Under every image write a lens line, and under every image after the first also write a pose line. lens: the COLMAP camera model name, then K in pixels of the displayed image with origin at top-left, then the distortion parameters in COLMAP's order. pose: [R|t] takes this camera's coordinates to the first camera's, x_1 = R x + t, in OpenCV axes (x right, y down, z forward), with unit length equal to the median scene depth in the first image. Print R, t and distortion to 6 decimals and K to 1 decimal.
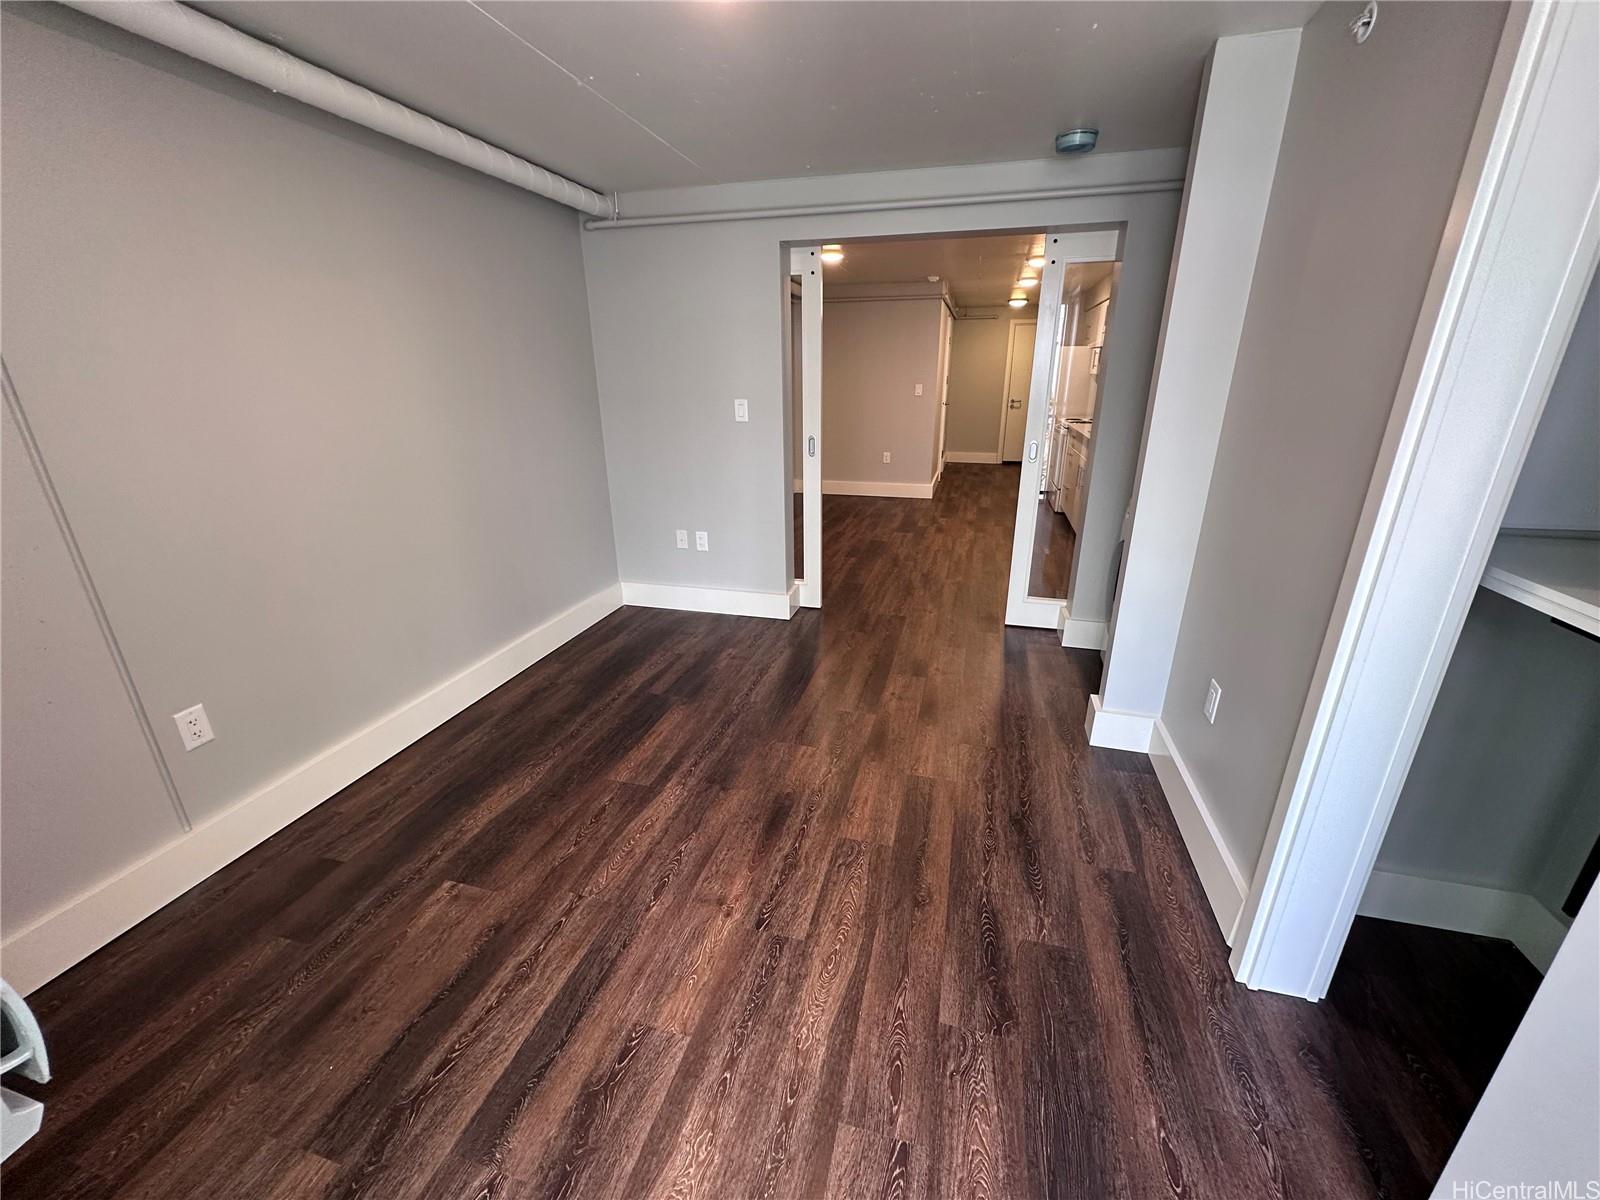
lens RADIAL K [[640.4, 0, 796.6], [0, 640.4, 599.3], [0, 0, 1]] dist [0.001504, 0.000176]
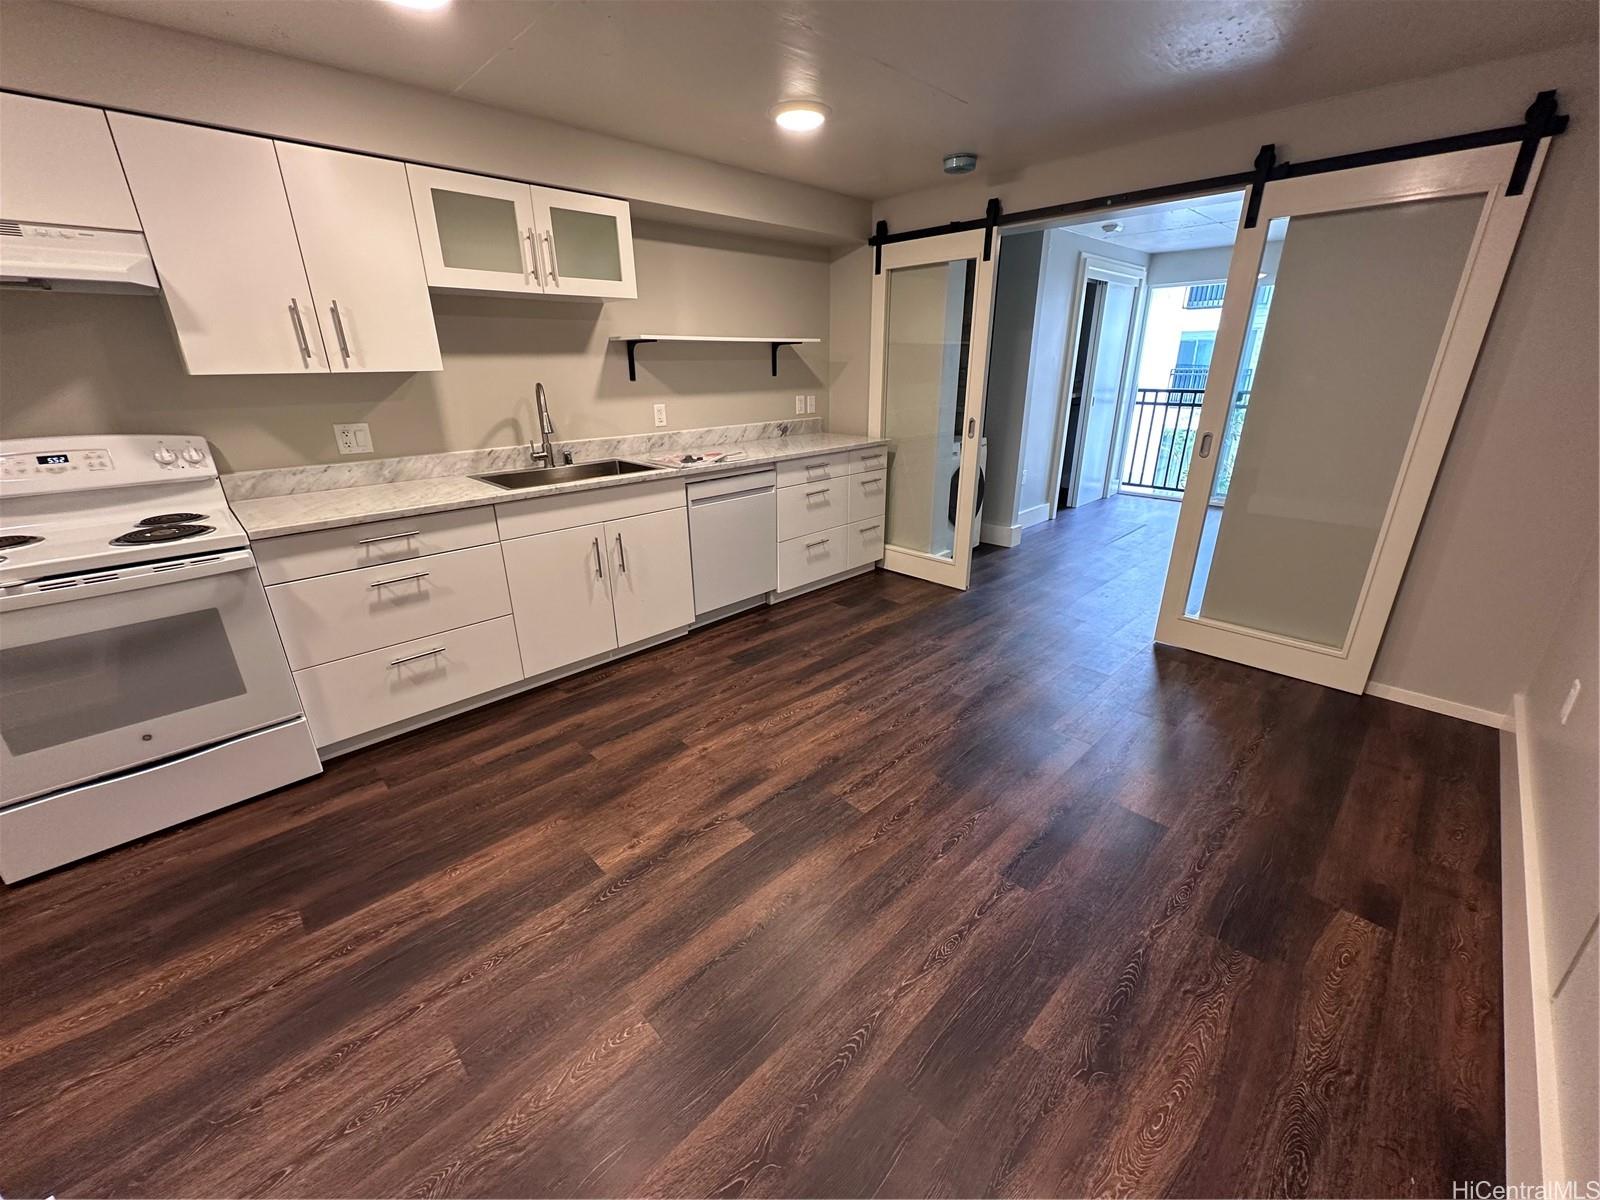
lens RADIAL K [[640.4, 0, 796.6], [0, 640.4, 599.3], [0, 0, 1]] dist [0.001504, 0.000176]
pose [[-0.863423, -0.159899, 0.478470, 0.029872], [0.187056, 0.779360, 0.598003, -0.356325], [-0.468521, 0.605830, -0.643007, 1.007876]]
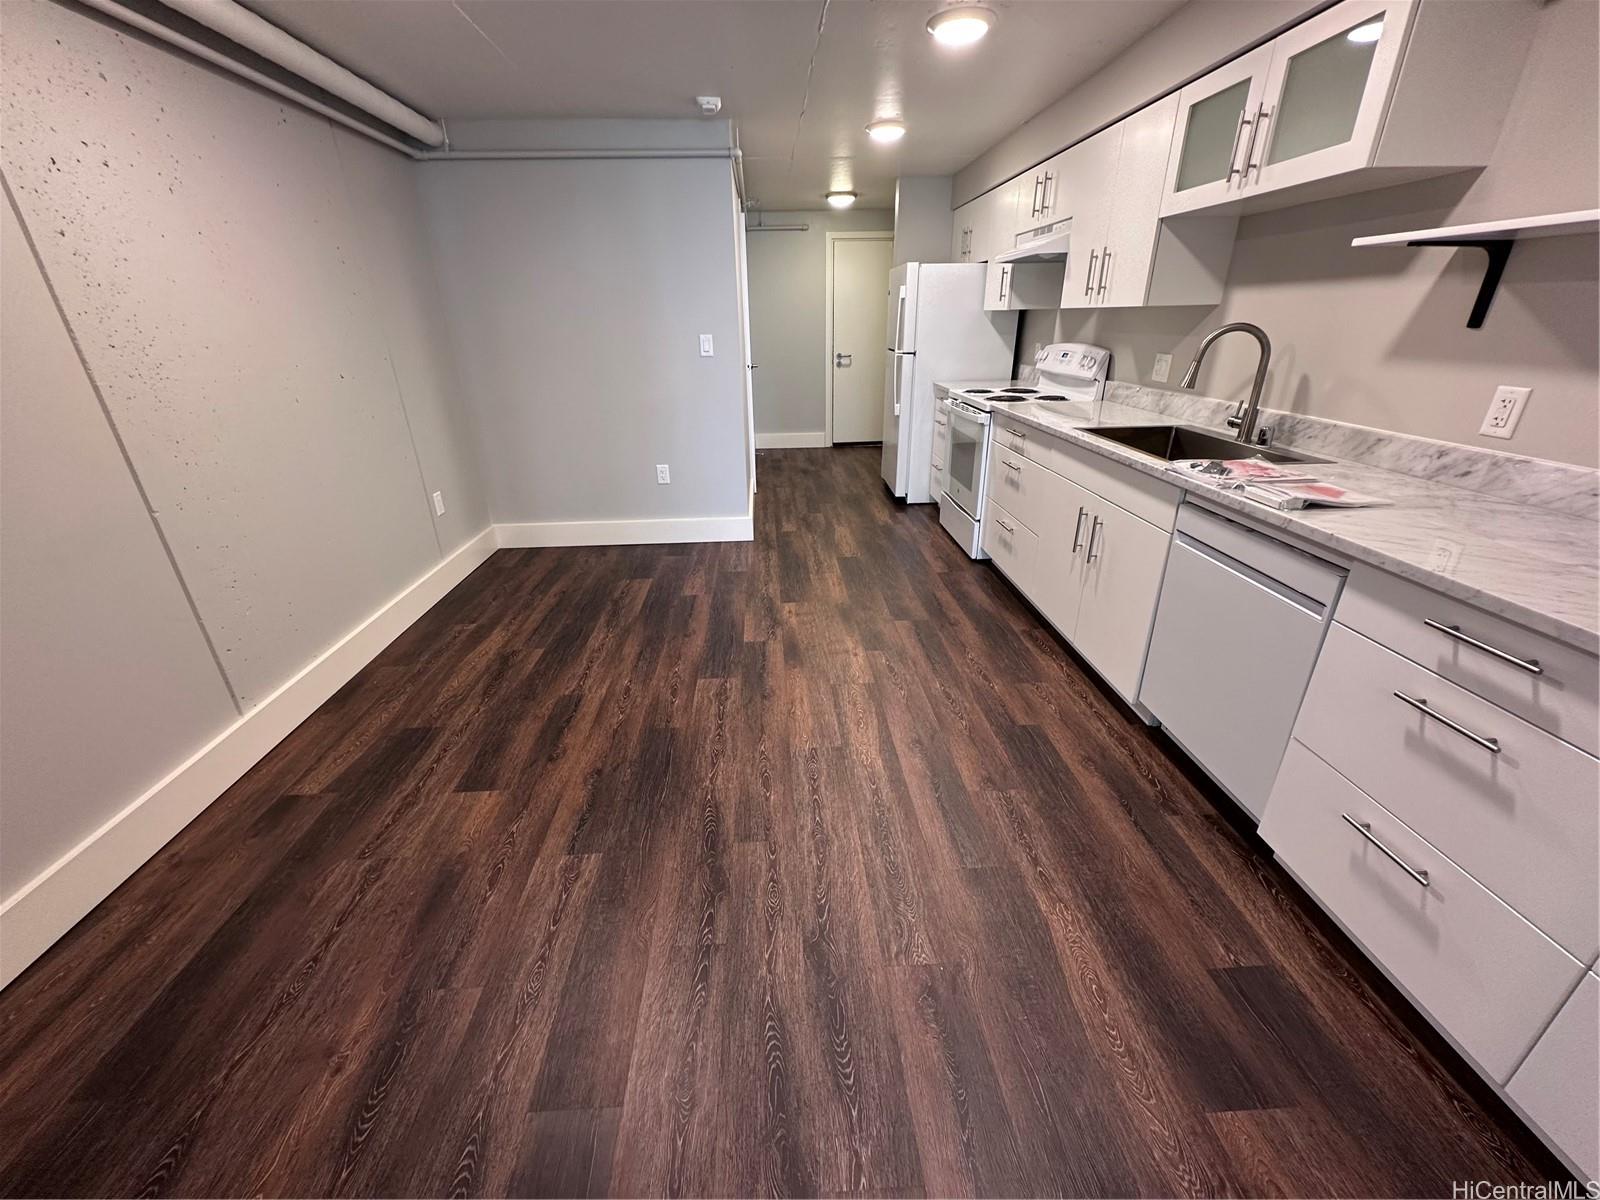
lens RADIAL K [[640.4, 0, 796.6], [0, 640.4, 599.3], [0, 0, 1]] dist [0.001504, 0.000176]
pose [[0.948239, -0.136116, 0.286907, 0.083901], [0.115484, 0.989428, 0.087731, -0.163203], [-0.295815, -0.050057, 0.953933, 0.481102]]
